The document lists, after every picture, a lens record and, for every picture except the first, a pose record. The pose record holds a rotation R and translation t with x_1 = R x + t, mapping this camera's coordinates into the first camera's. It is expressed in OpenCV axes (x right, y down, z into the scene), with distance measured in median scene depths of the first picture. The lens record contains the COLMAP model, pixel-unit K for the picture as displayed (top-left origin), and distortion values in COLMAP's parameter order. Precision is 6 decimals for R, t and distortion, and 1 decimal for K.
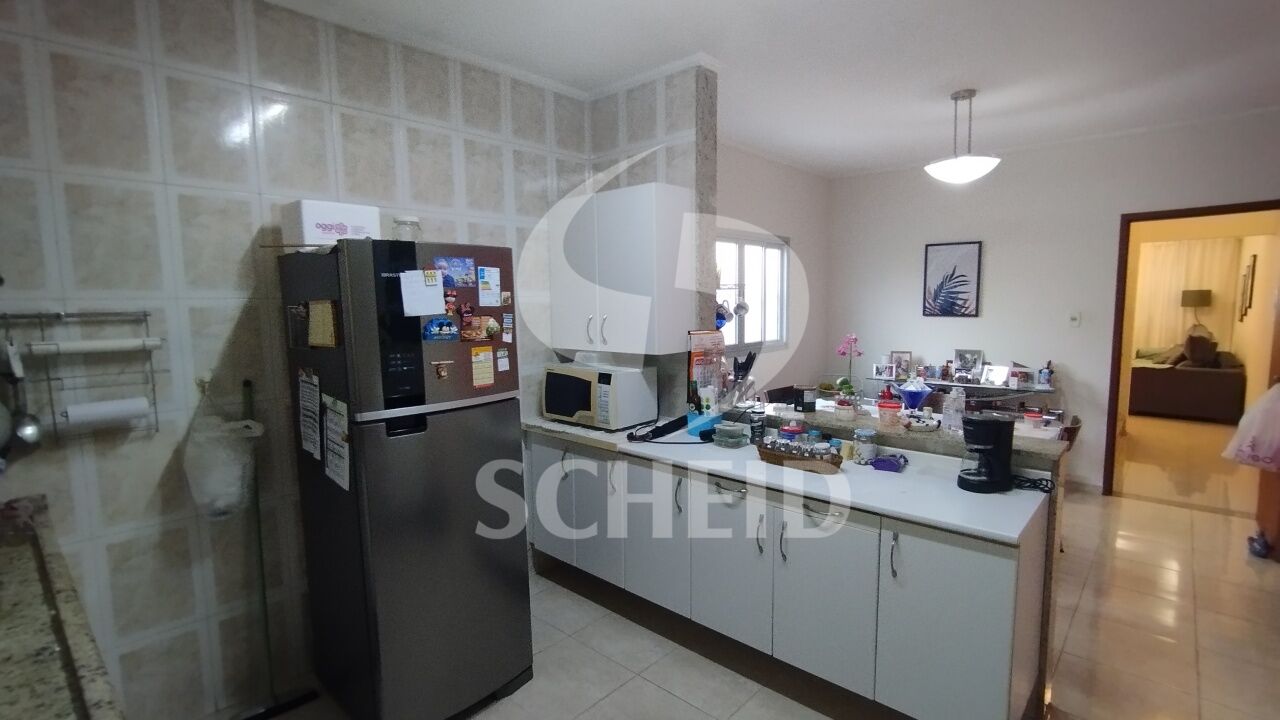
lens RADIAL K [[594.7, 0, 670.8], [0, 594.7, 363.1], [0, 0, 1]] dist [0.007872, -0.003287]
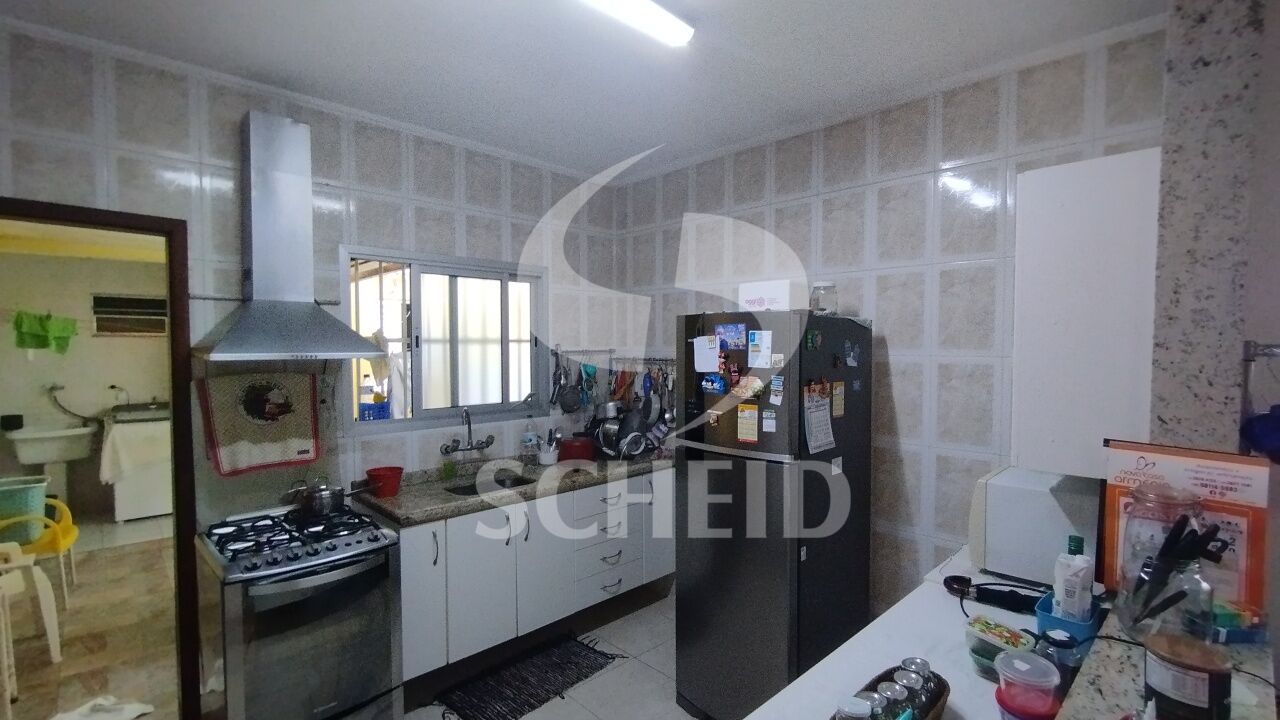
lens RADIAL K [[594.7, 0, 648.2], [0, 594.7, 353.3], [0, 0, 1]] dist [0.007872, -0.003287]
pose [[-0.092796, 0.029500, -0.995248, 0.551943], [-0.107711, 0.993398, 0.039488, -0.102527], [0.989842, 0.110863, -0.089005, 0.653015]]
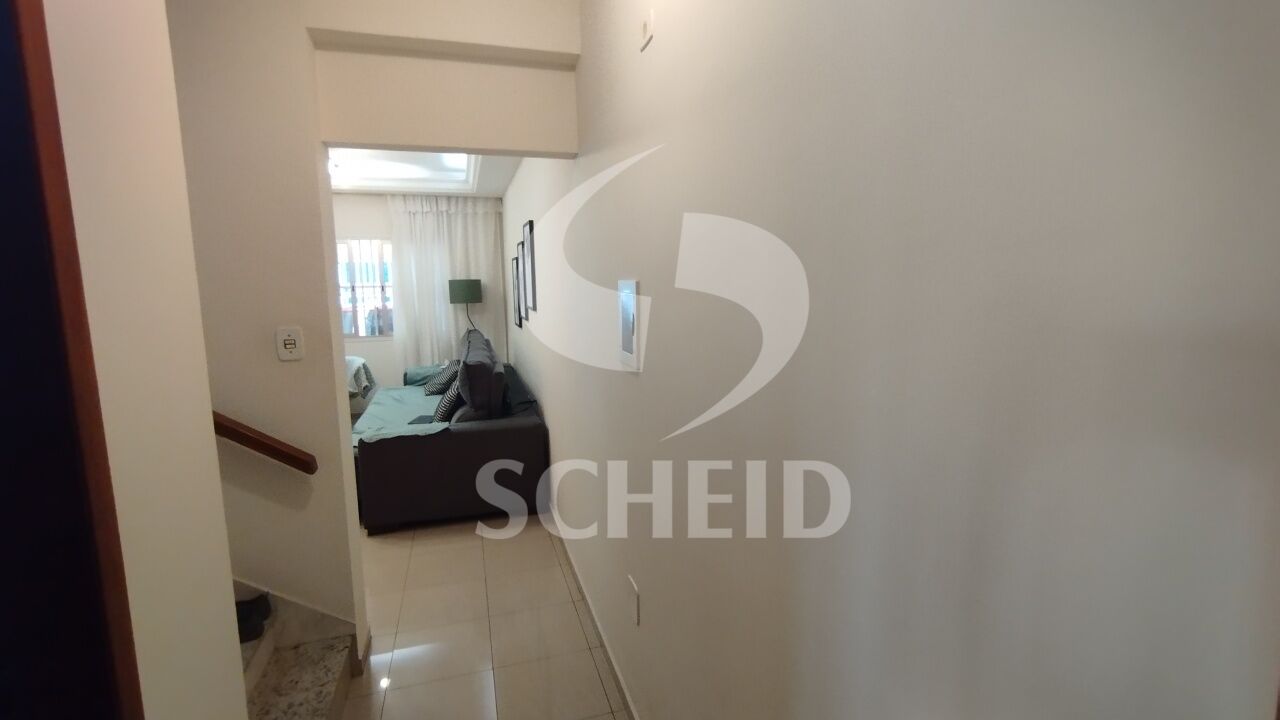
lens RADIAL K [[594.7, 0, 637.4], [0, 594.7, 362.7], [0, 0, 1]] dist [0.007872, -0.003287]
pose [[0.544931, -0.116334, 0.830371, 1.305525], [0.099639, 0.992296, 0.073631, -0.187561], [-0.832539, 0.042614, 0.552324, 1.467984]]
